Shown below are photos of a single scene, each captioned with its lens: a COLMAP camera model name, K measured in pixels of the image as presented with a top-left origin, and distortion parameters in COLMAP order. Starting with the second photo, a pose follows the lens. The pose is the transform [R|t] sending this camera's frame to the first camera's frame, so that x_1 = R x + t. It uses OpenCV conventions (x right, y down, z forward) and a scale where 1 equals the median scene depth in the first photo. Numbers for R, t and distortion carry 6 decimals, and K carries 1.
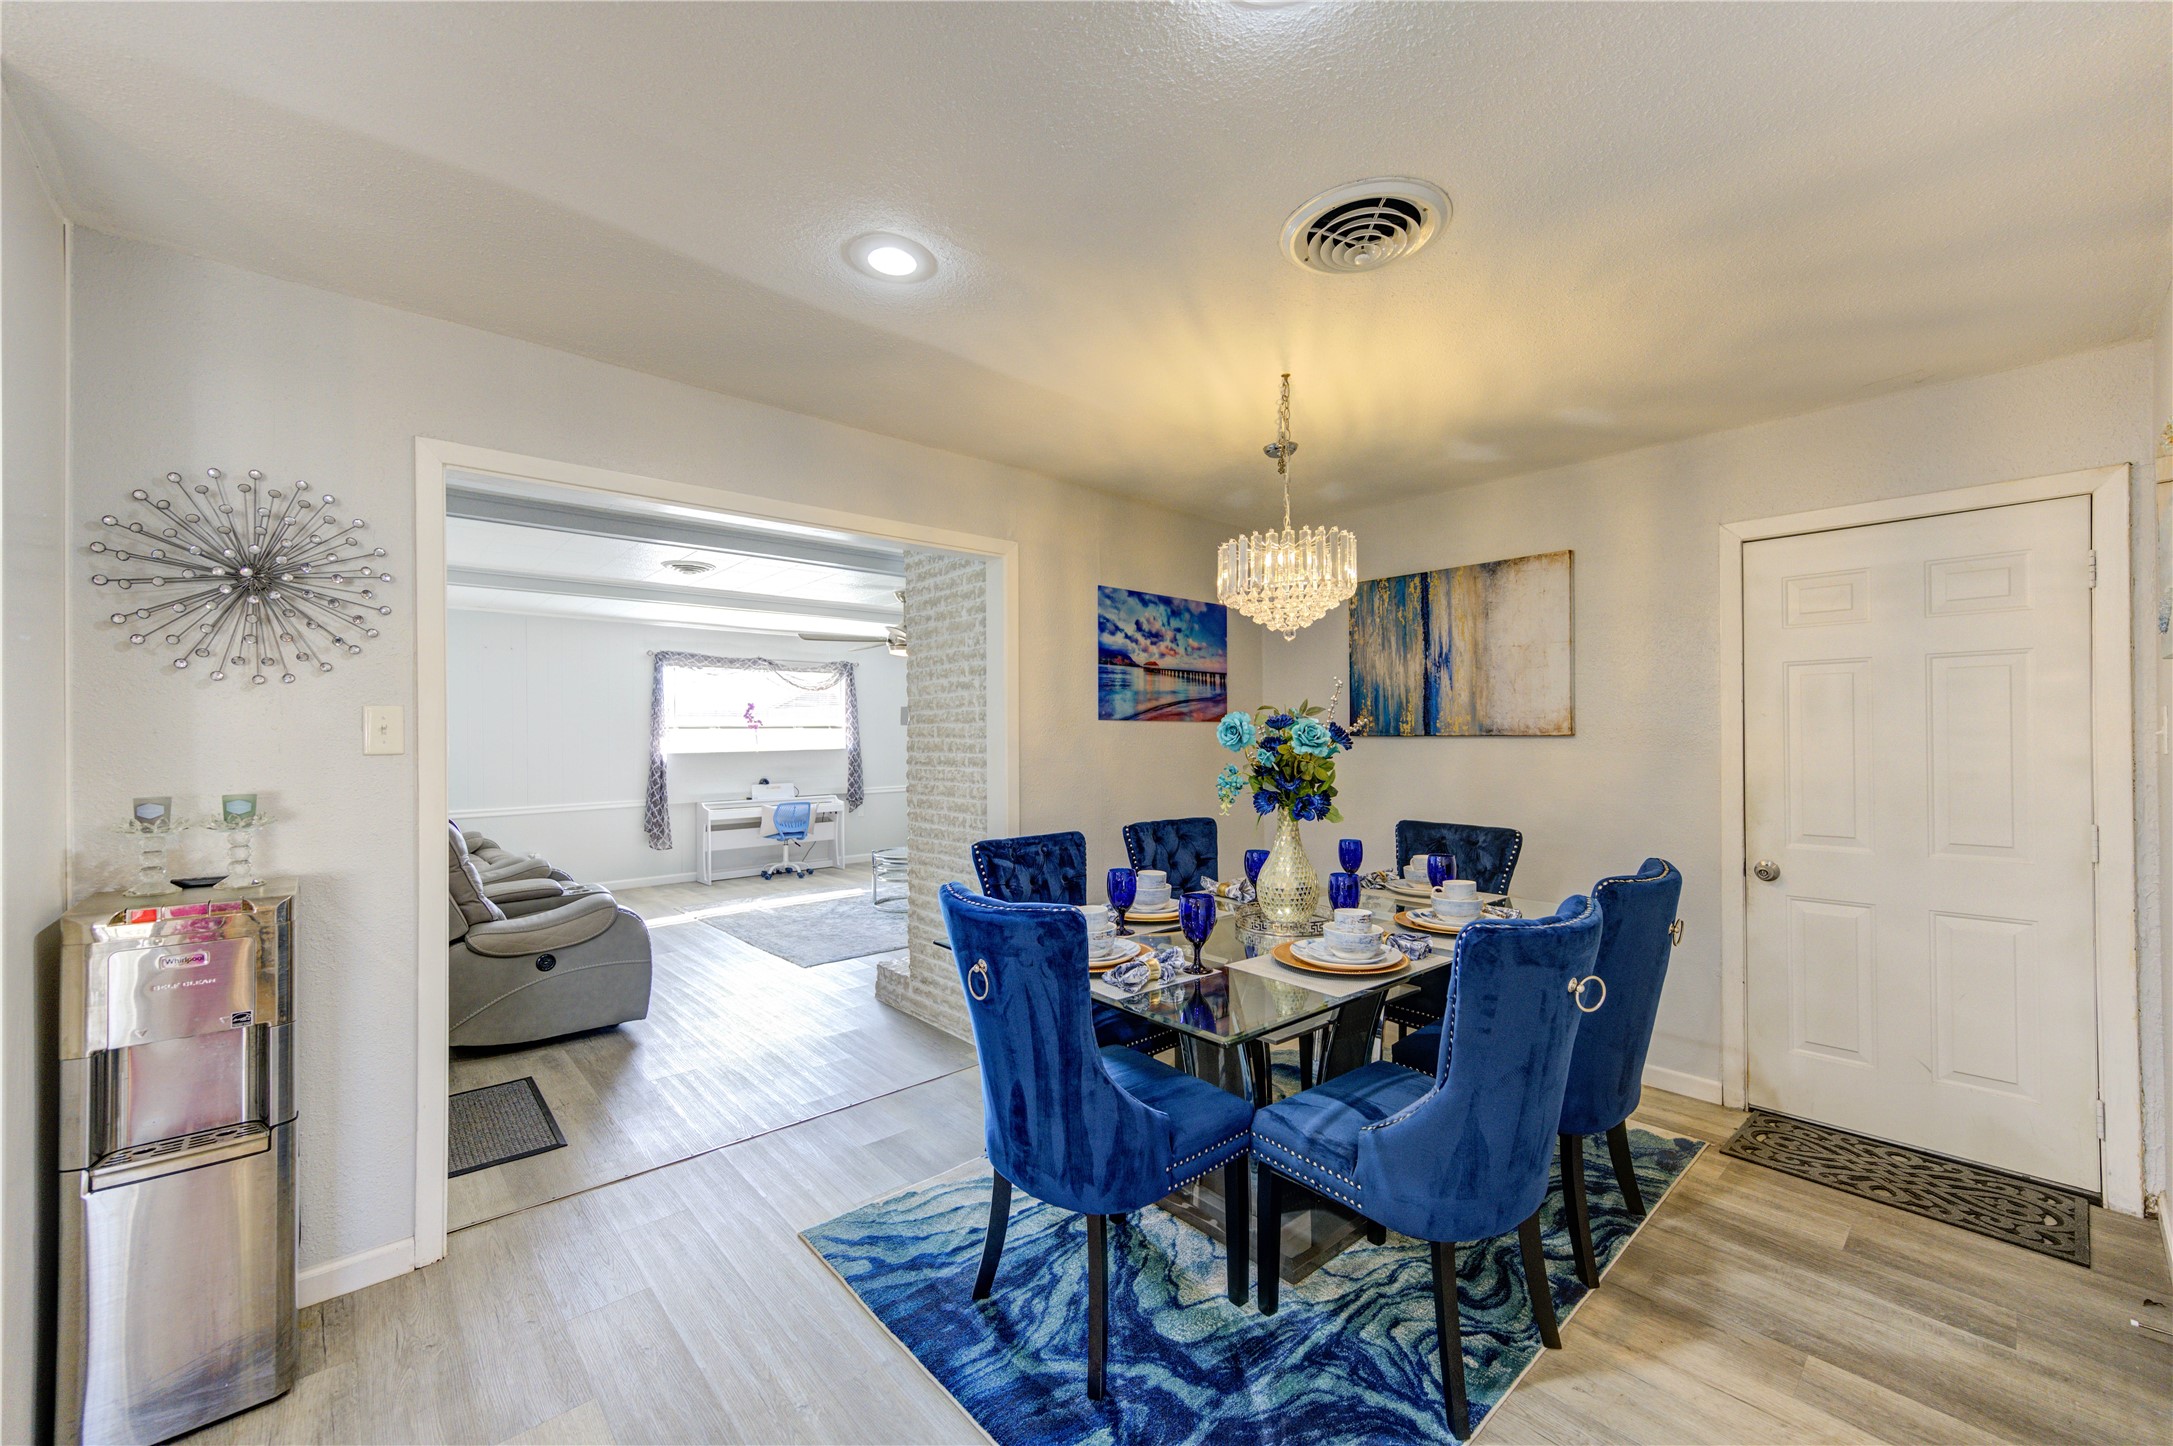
lens RADIAL K [[852.3, 0, 1094.3], [0, 852.3, 730.6], [0, 0, 1]] dist [0.004437, -0.000099]
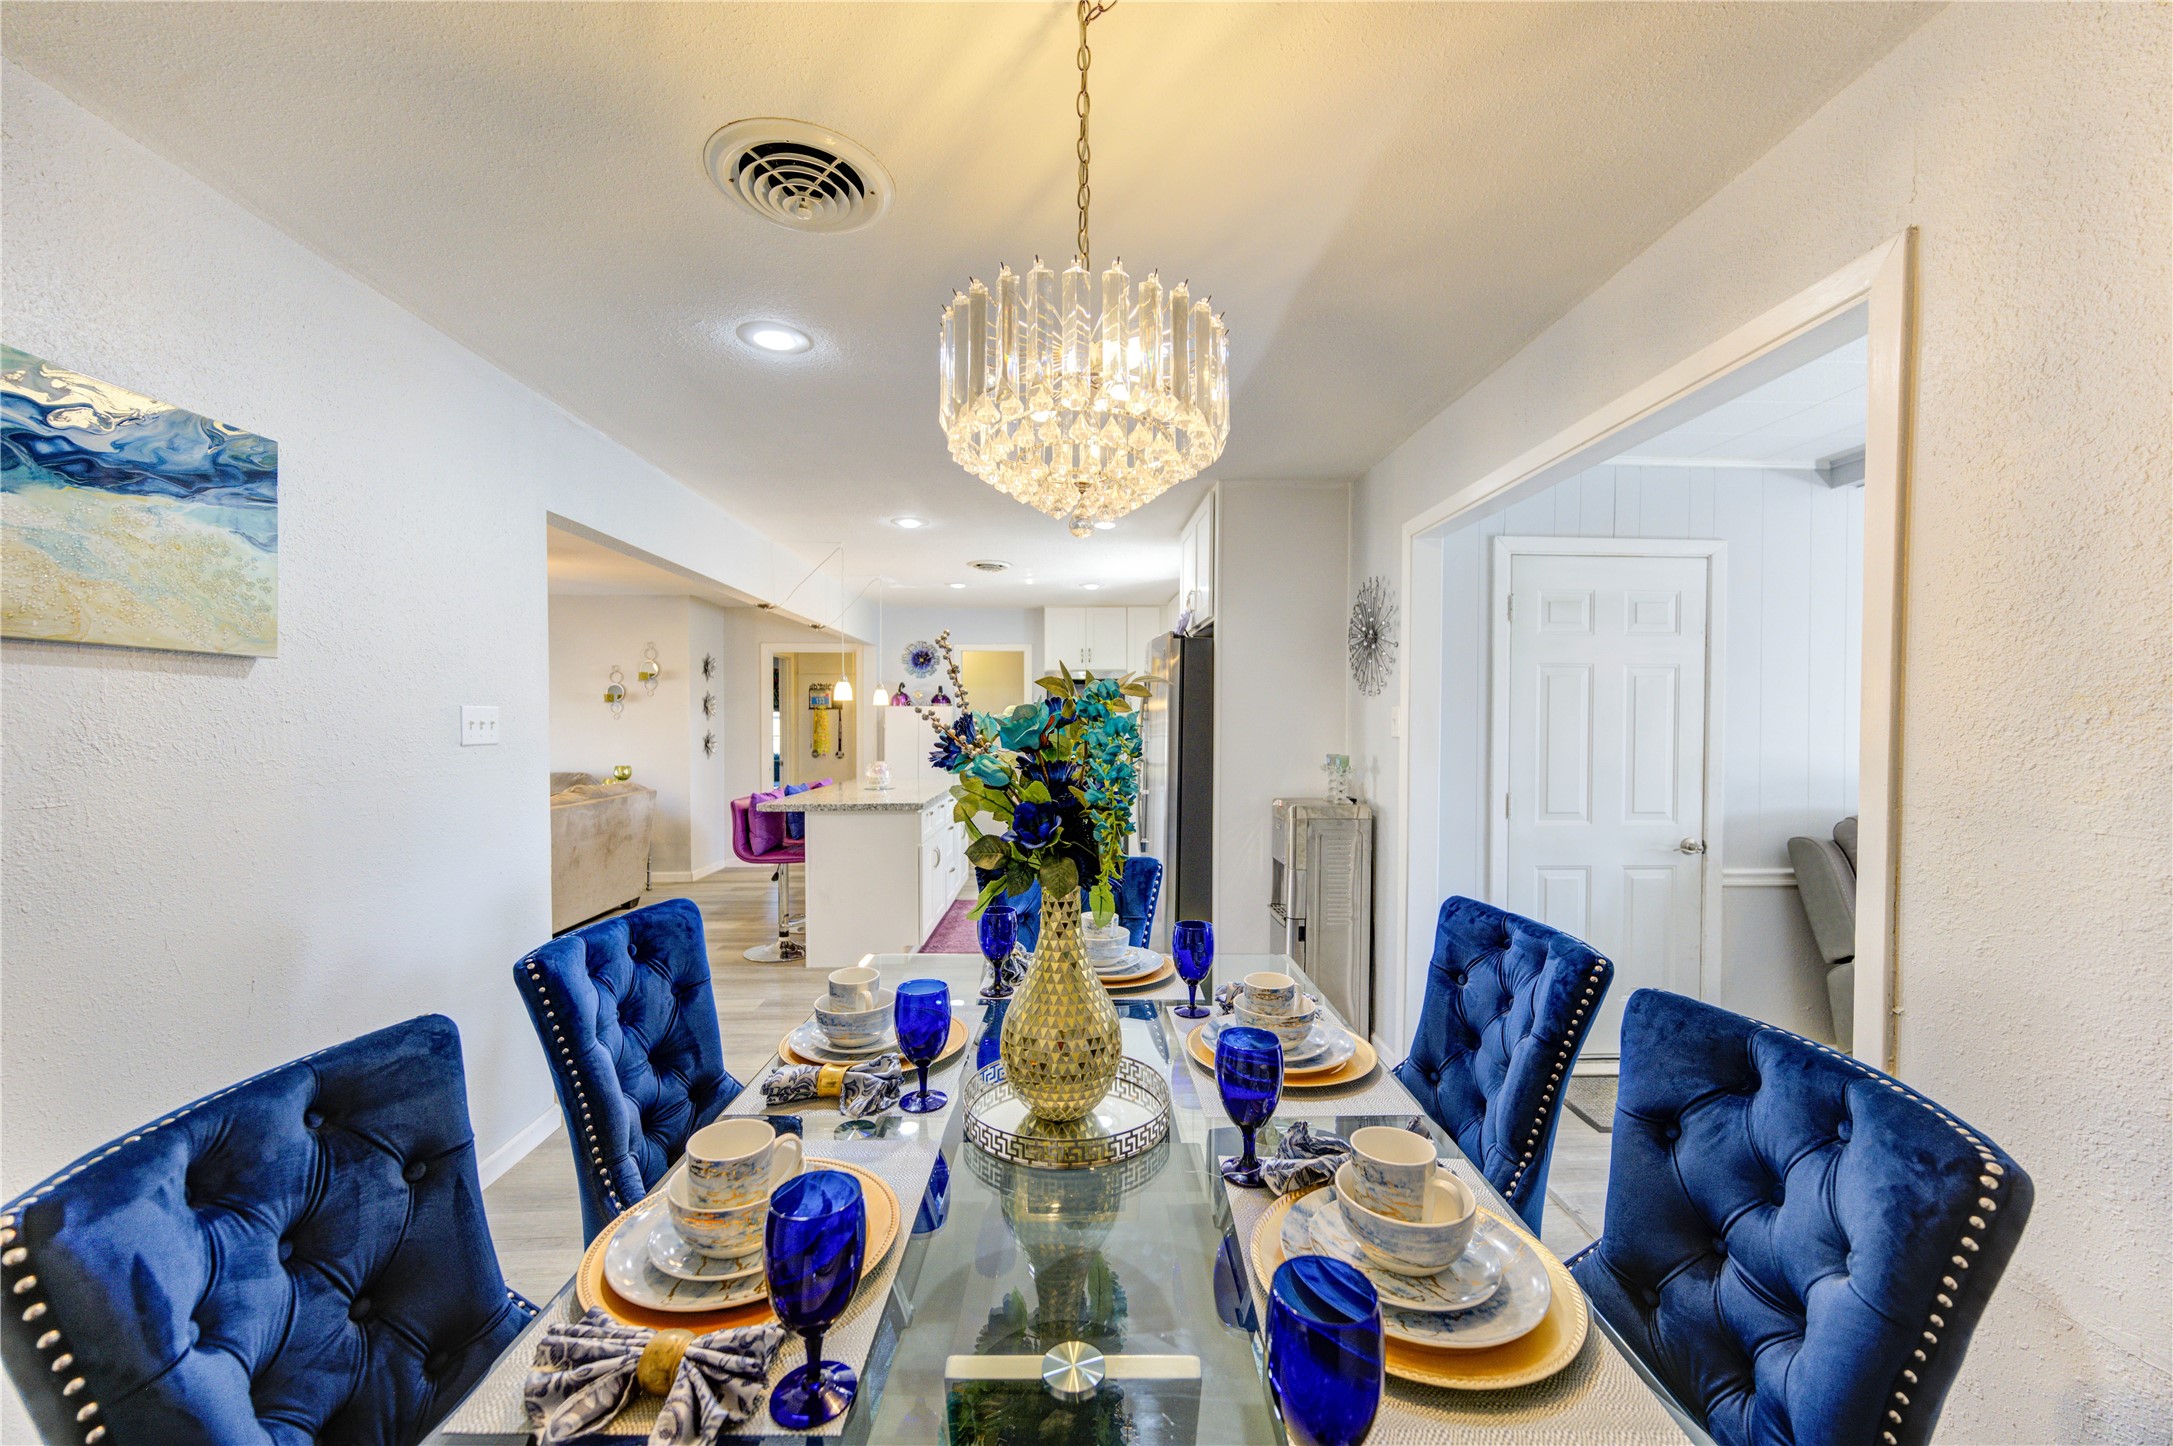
lens RADIAL K [[845.2, 0, 1094.5], [0, 845.2, 732.7], [0, 0, 1]] dist [0.000841, -0.000187]
pose [[-0.638459, 0.013497, -0.769537, 0.395116], [0.001360, 0.999864, 0.016408, -0.003808], [0.769654, 0.009429, -0.638391, 0.880281]]
